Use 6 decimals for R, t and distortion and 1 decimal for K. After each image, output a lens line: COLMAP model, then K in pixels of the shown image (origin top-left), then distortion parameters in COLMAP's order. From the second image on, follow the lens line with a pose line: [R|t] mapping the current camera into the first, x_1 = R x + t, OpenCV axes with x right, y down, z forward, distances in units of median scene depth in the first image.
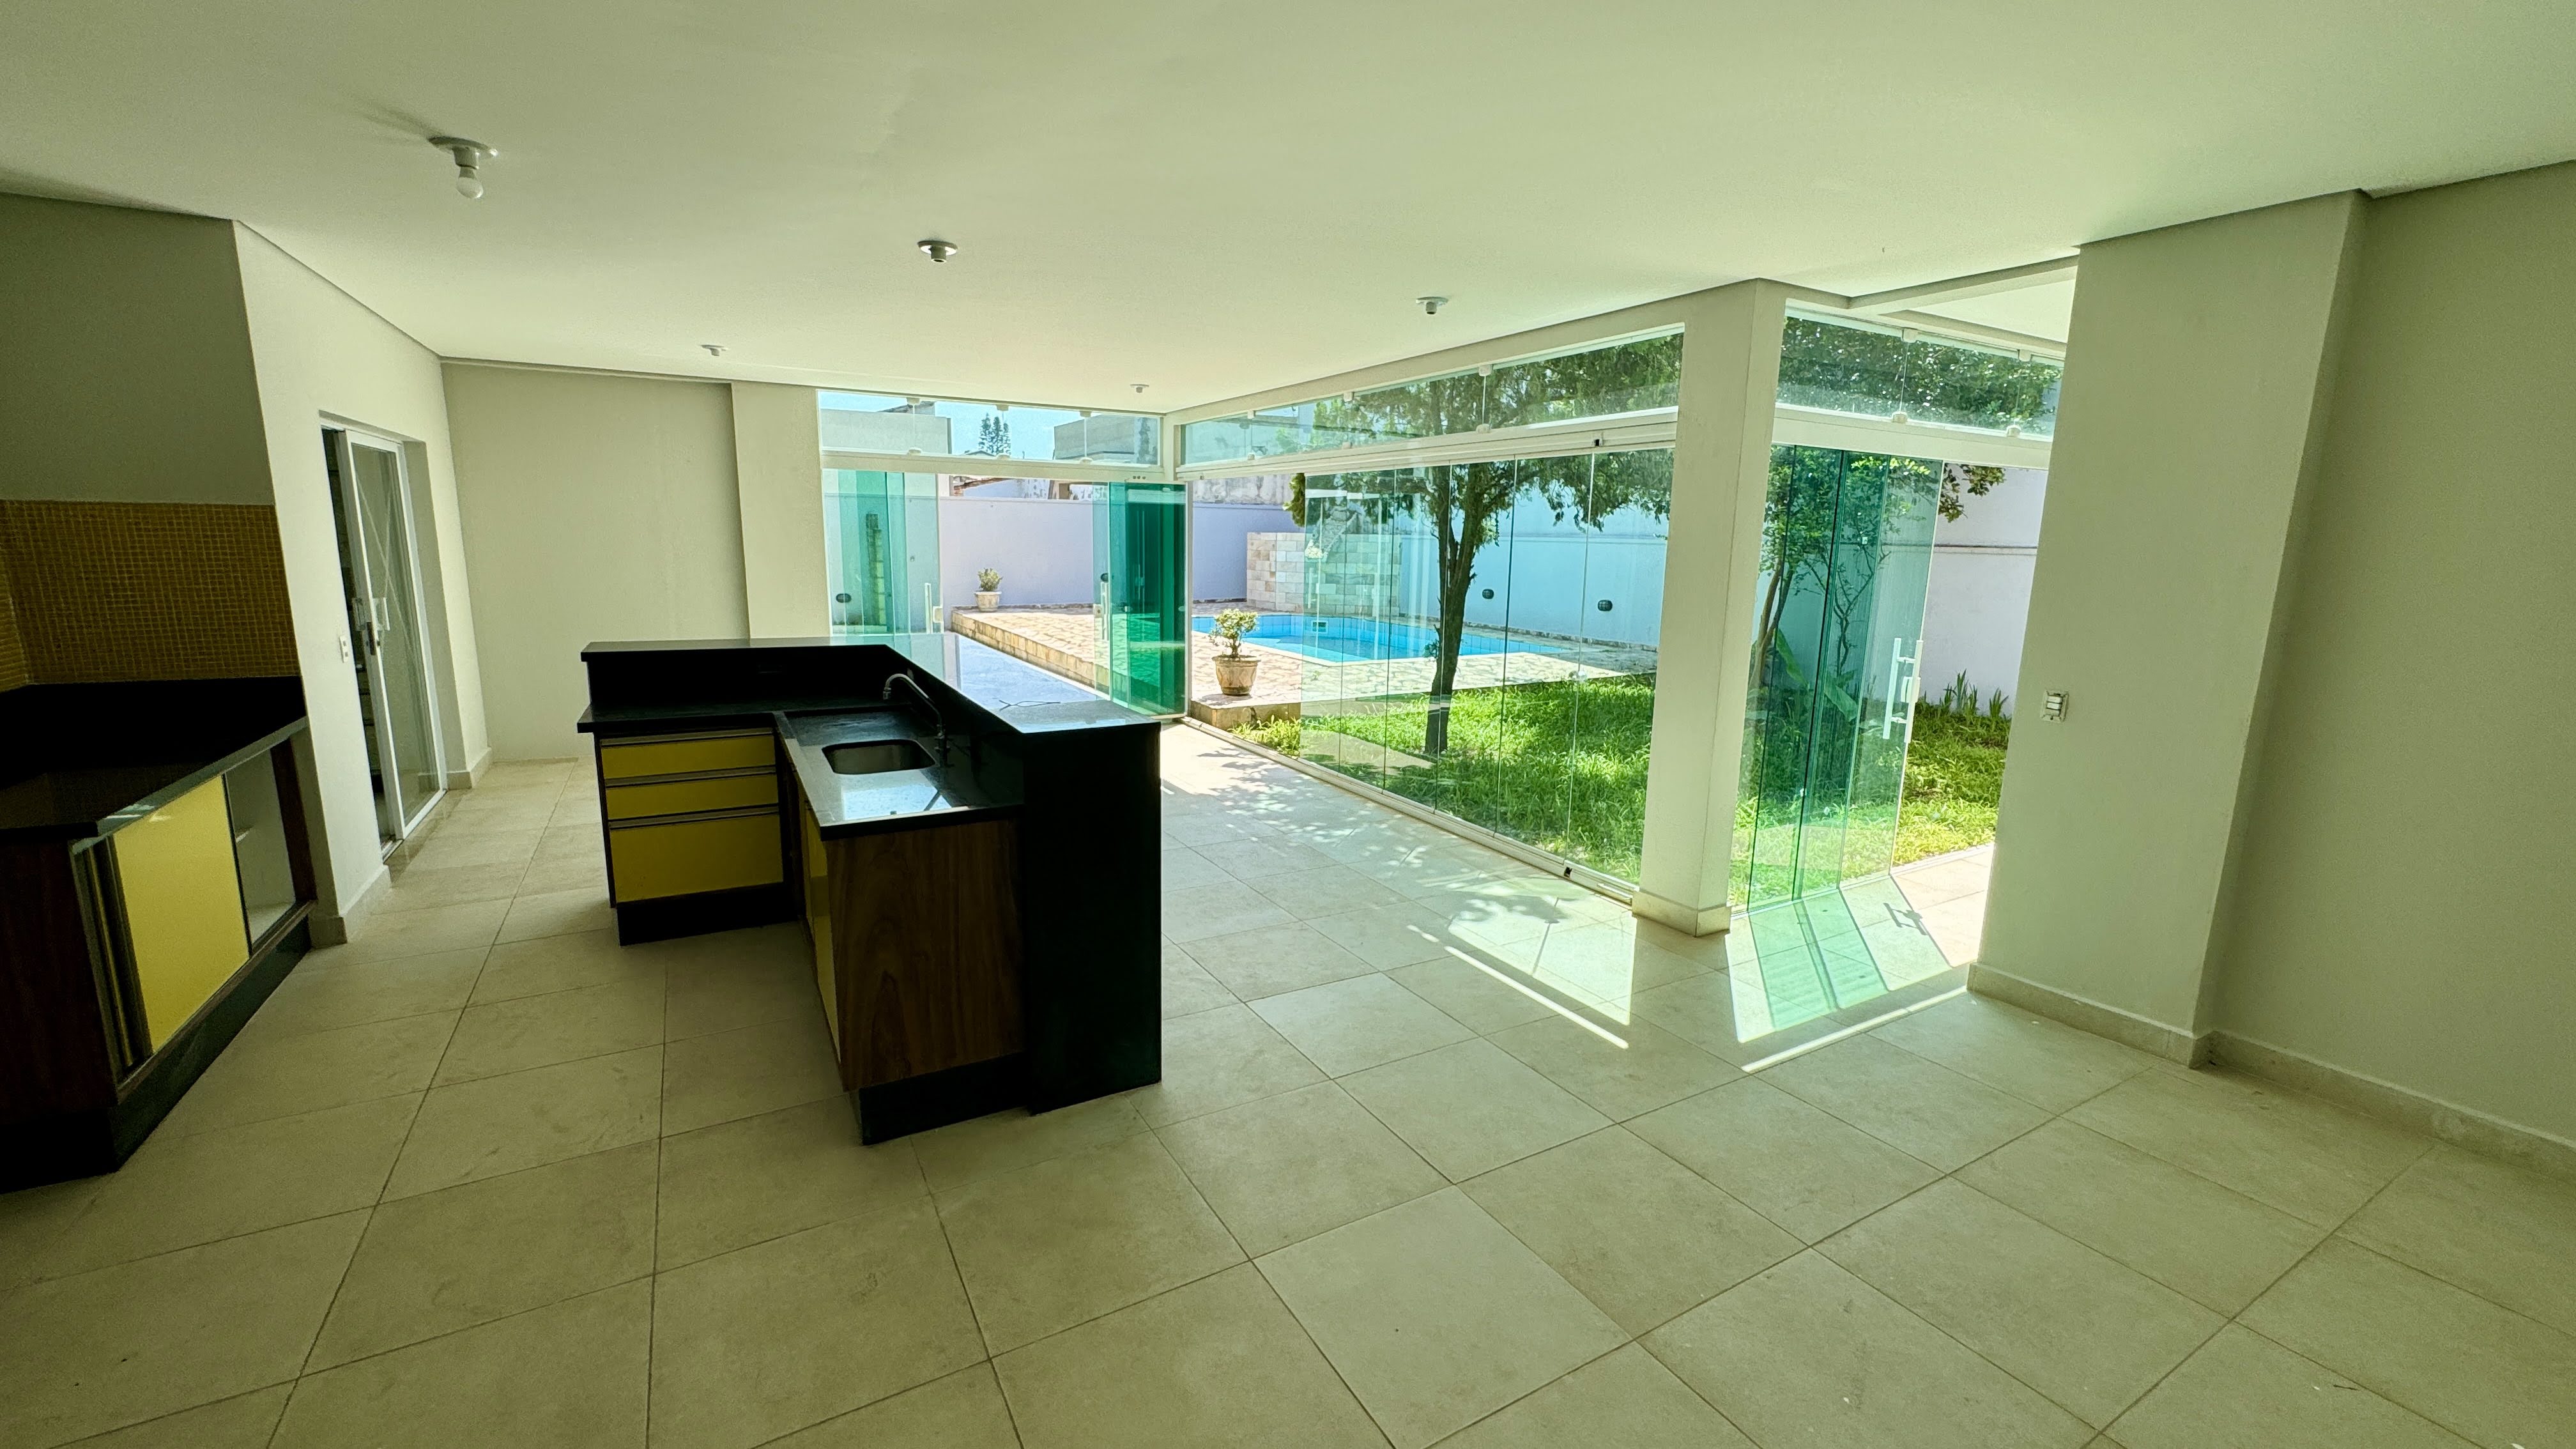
lens RADIAL K [[1034.4, 0, 1287.9], [0, 1034.4, 719.5], [0, 0, 1]] dist [-0.001566, 0.000108]
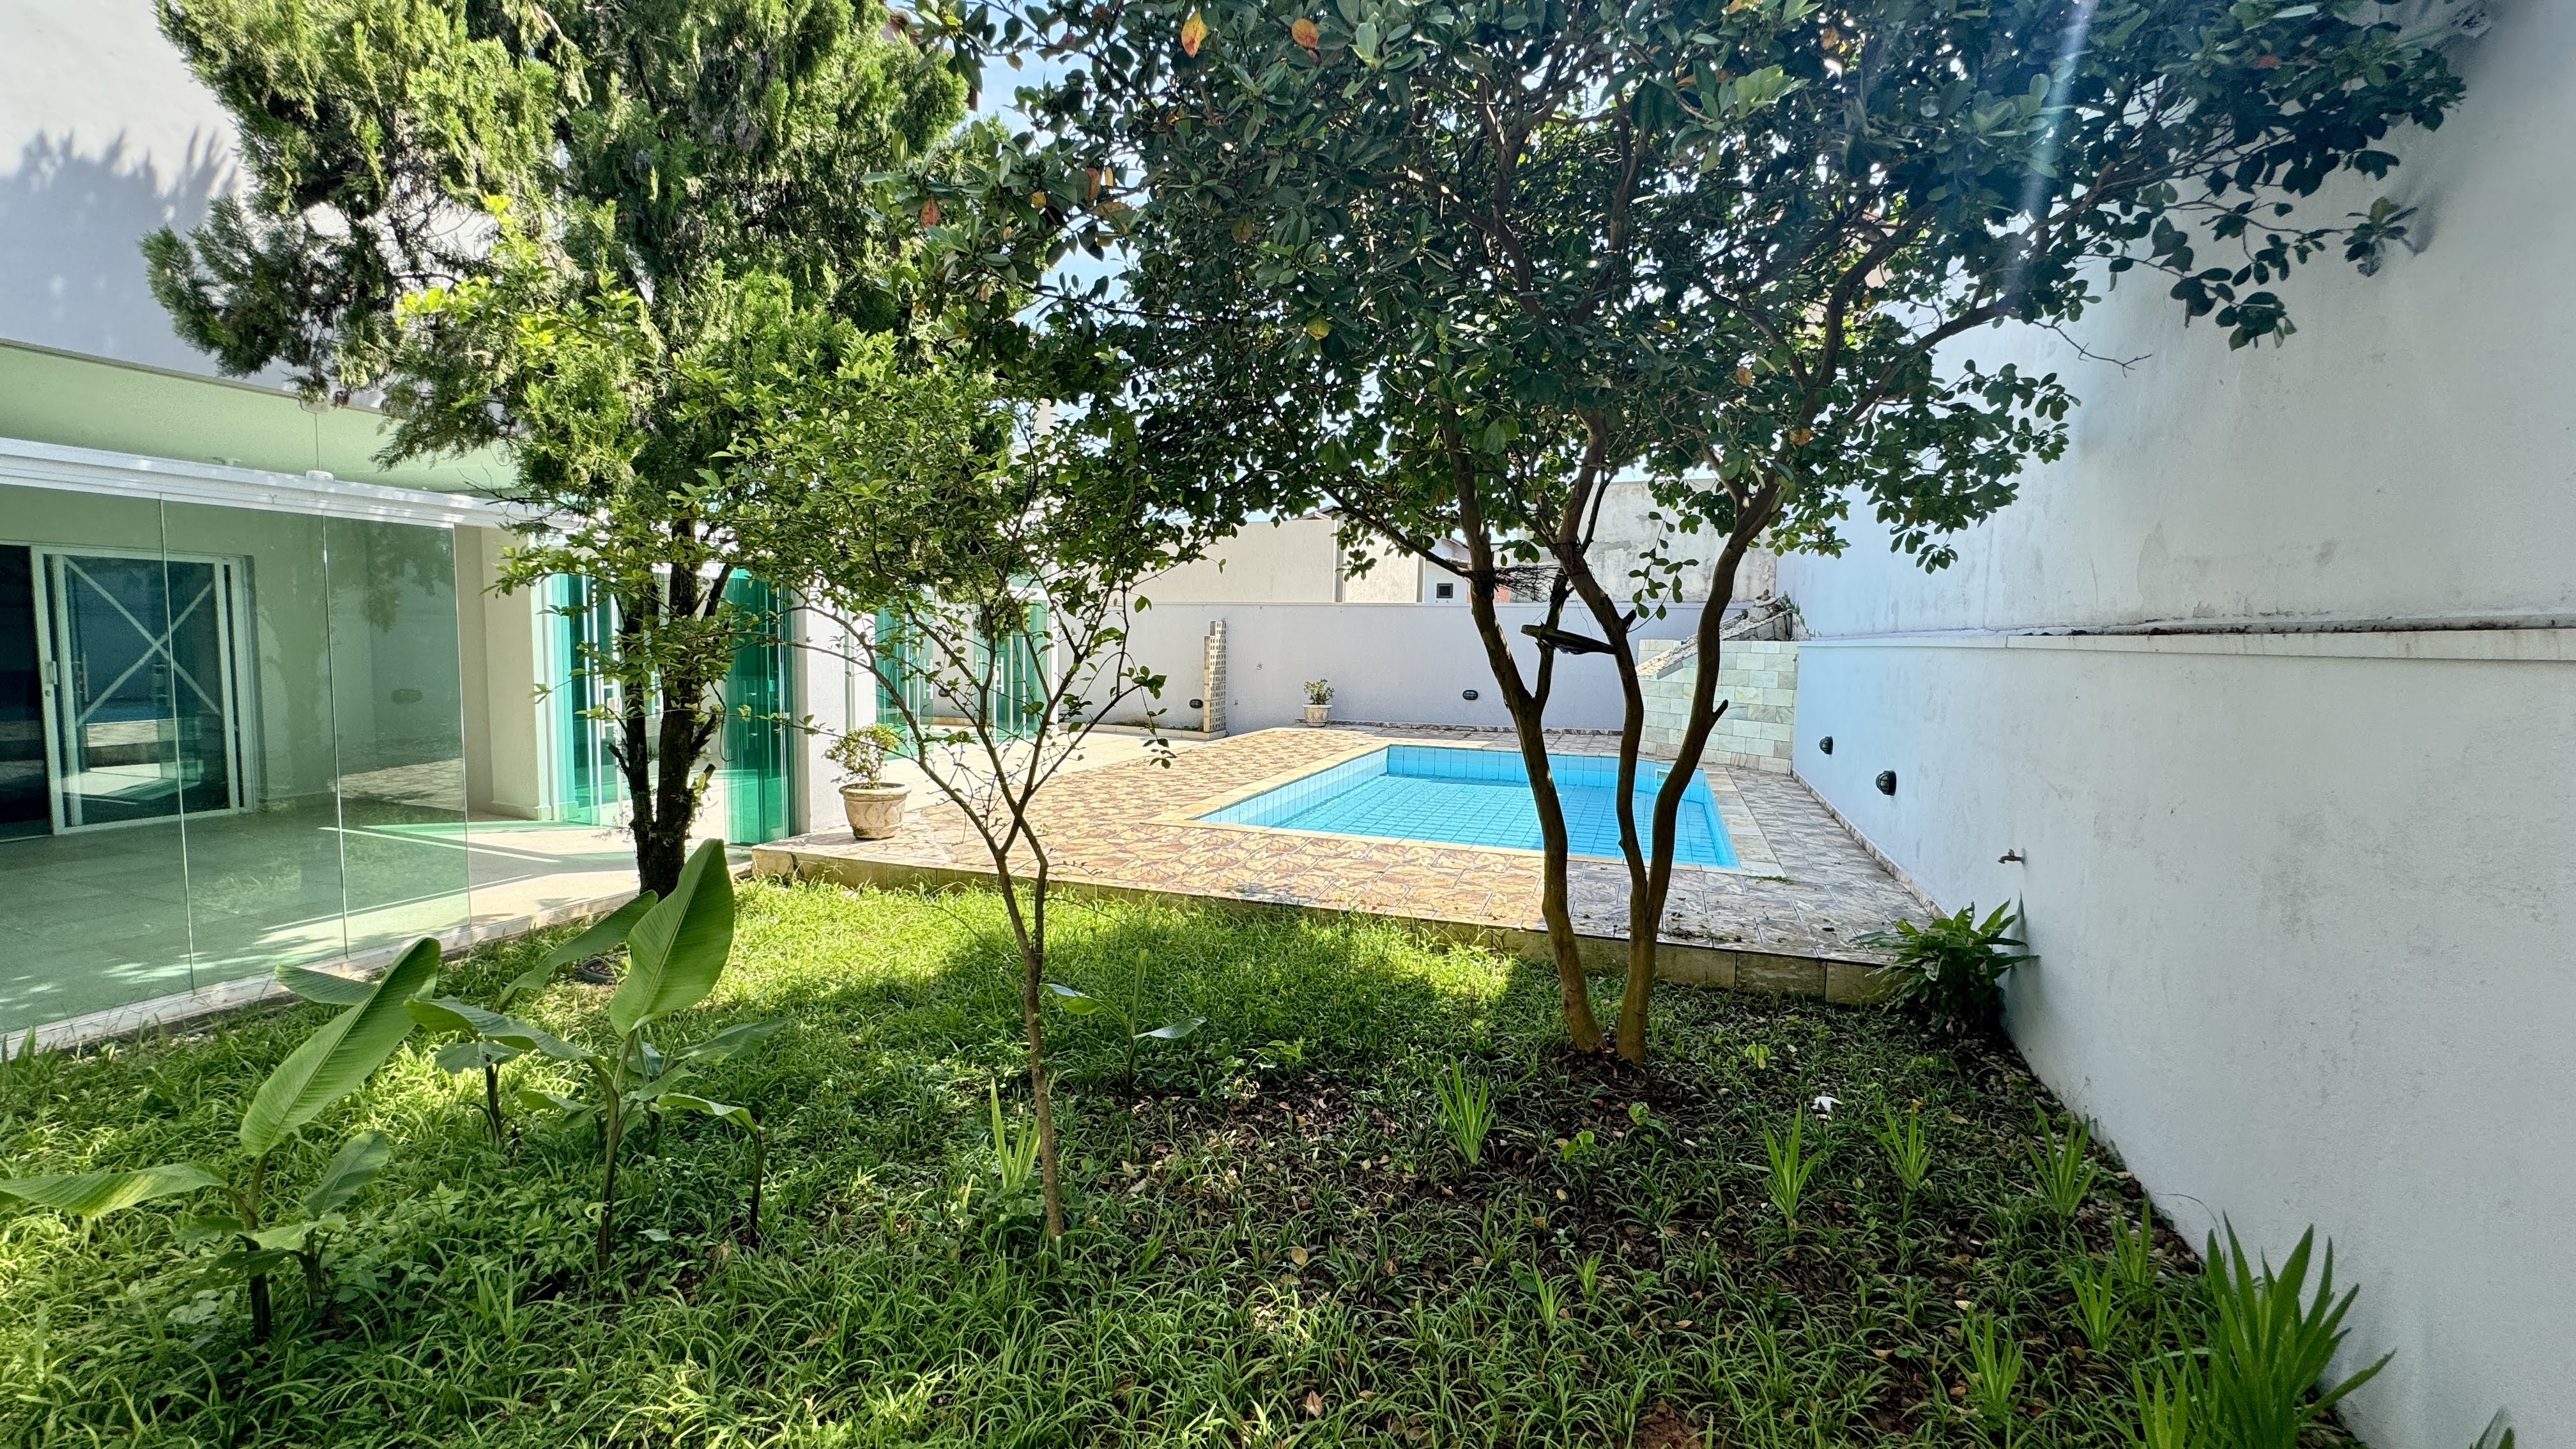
lens RADIAL K [[1034.4, 0, 1287.8], [0, 1034.4, 726.0], [0, 0, 1]] dist [-0.001566, 0.000108]
pose [[0.647851, 0.058418, -0.759524, 1.205772], [-0.142216, 0.988801, -0.045254, -0.191633], [0.748374, 0.137334, 0.648904, 1.256079]]
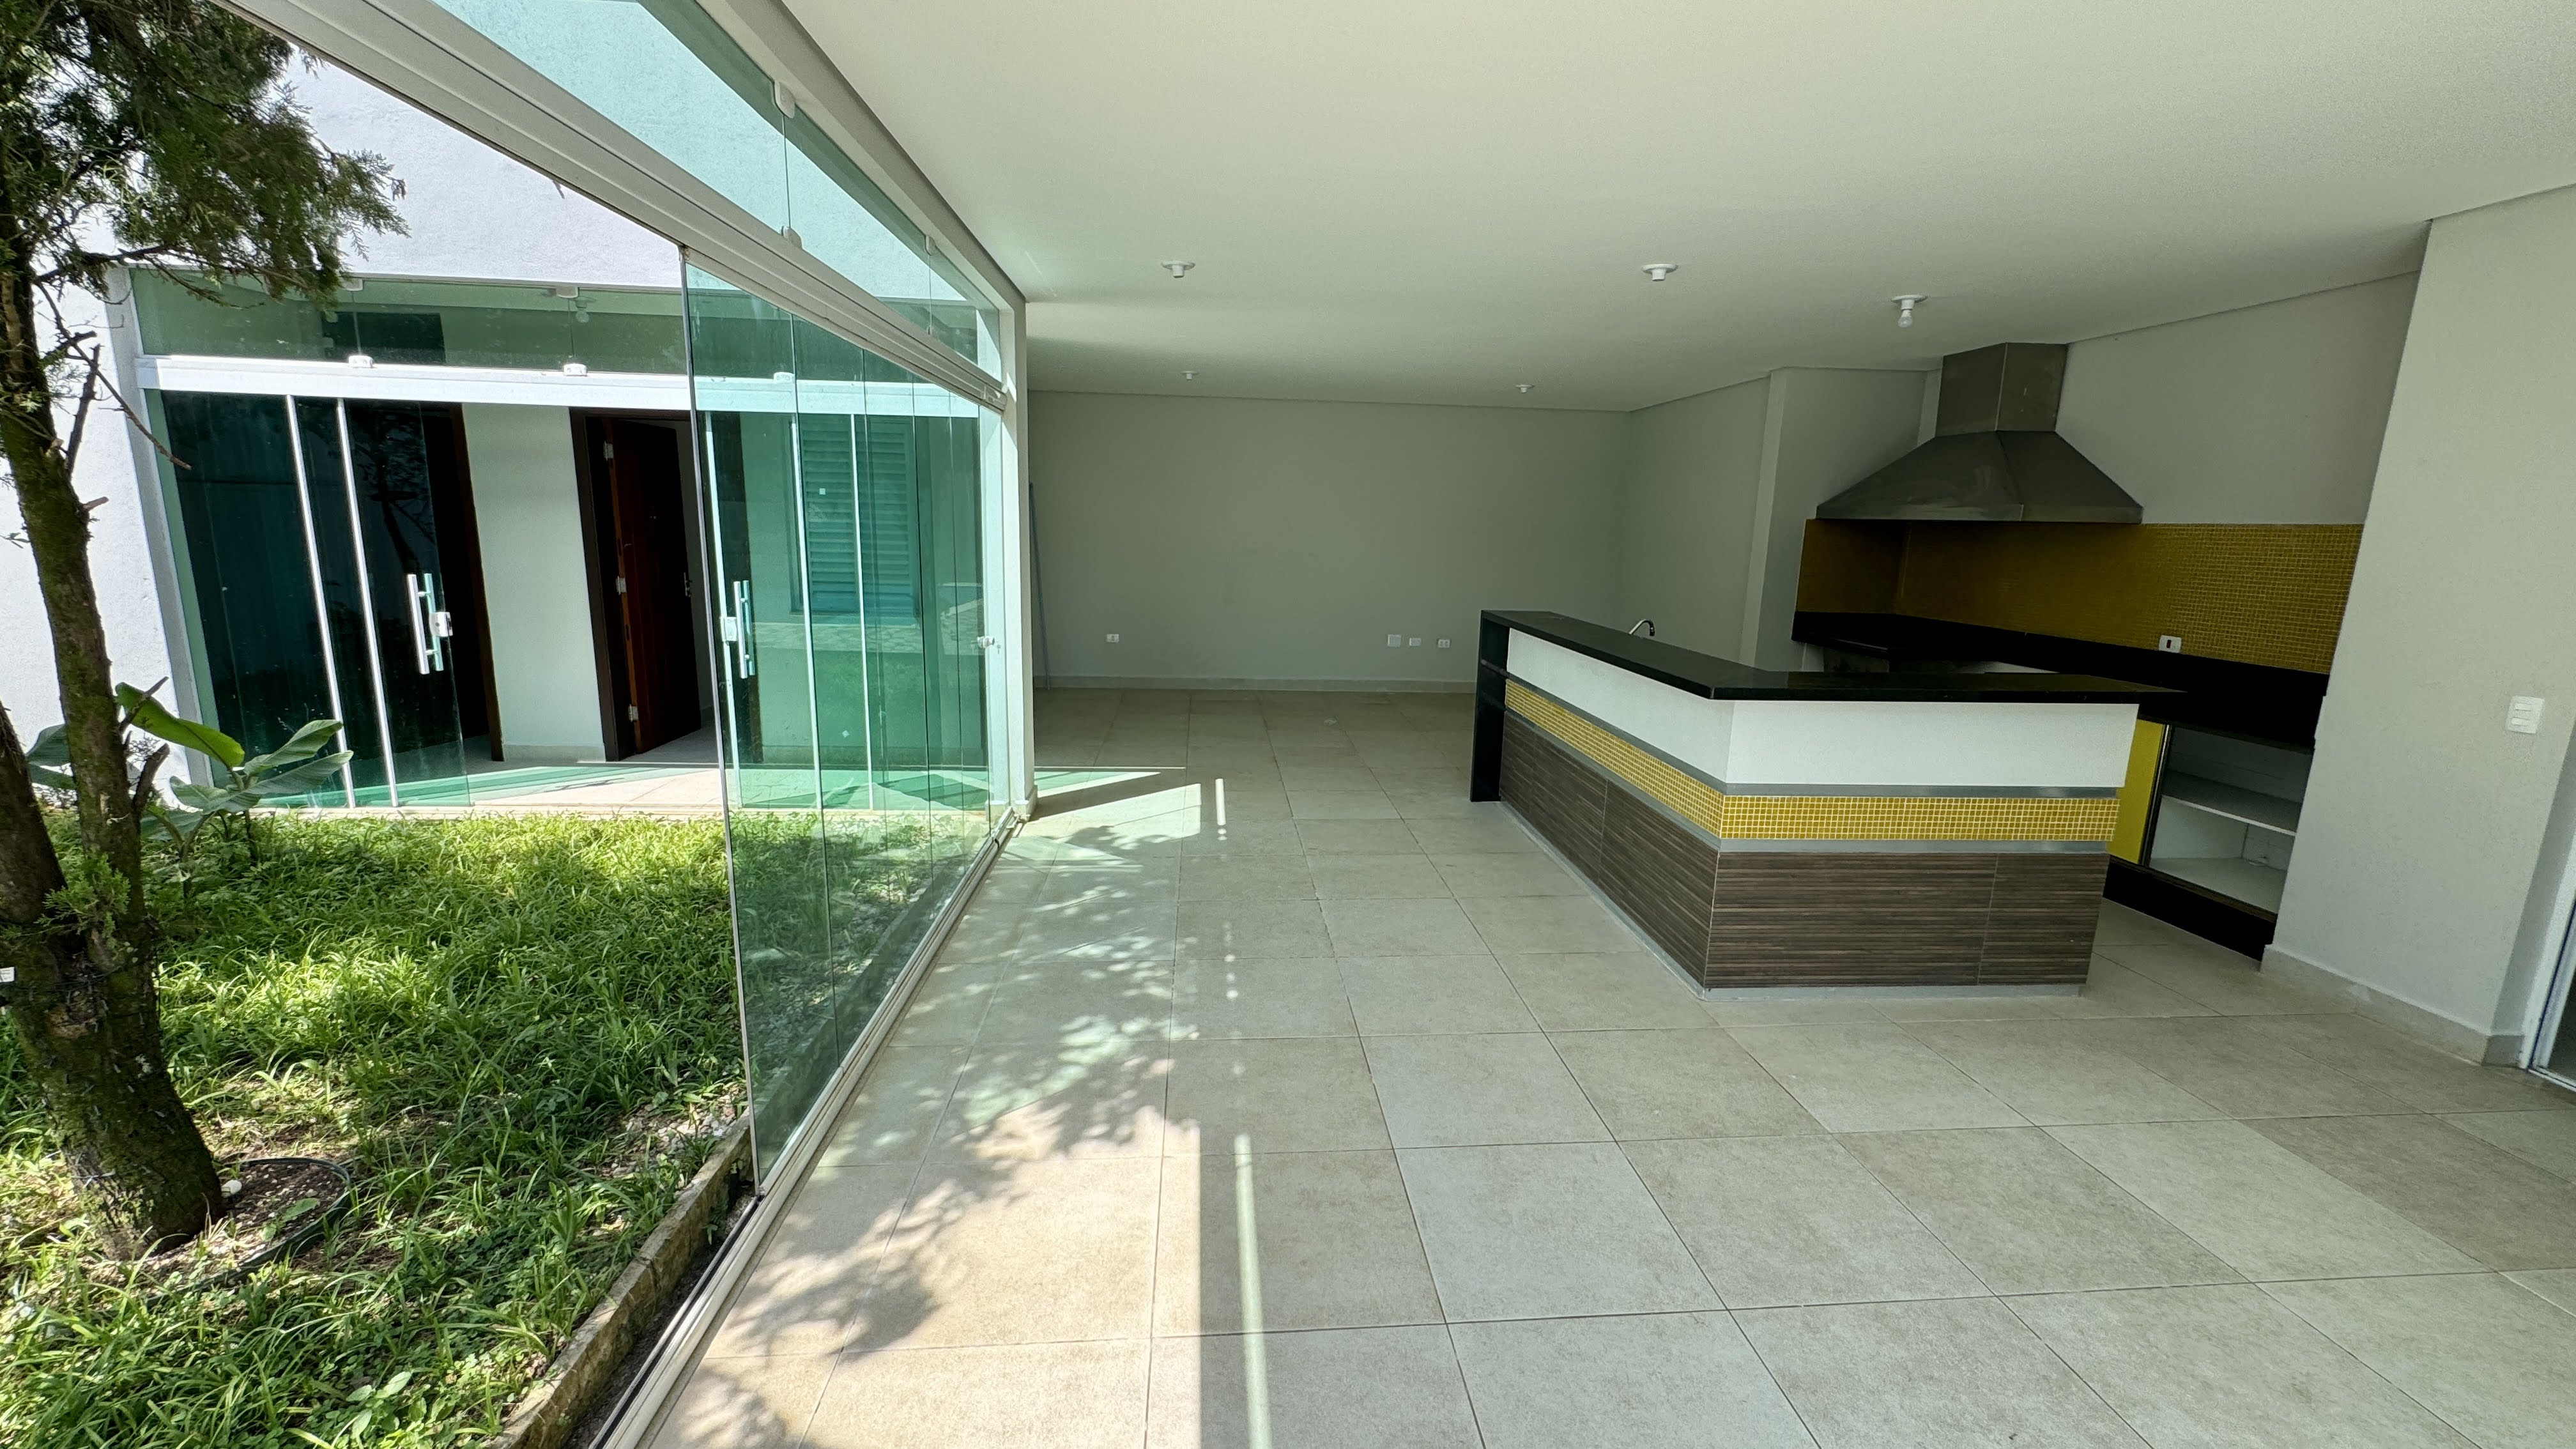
lens RADIAL K [[1034.4, 0, 1290.7], [0, 1034.4, 727.4], [0, 0, 1]] dist [-0.001566, 0.000108]
pose [[-0.906028, -0.124414, 0.404518, -0.328549], [0.032149, 0.932820, 0.358905, -0.269611], [-0.421996, 0.338183, -0.841161, 1.529612]]
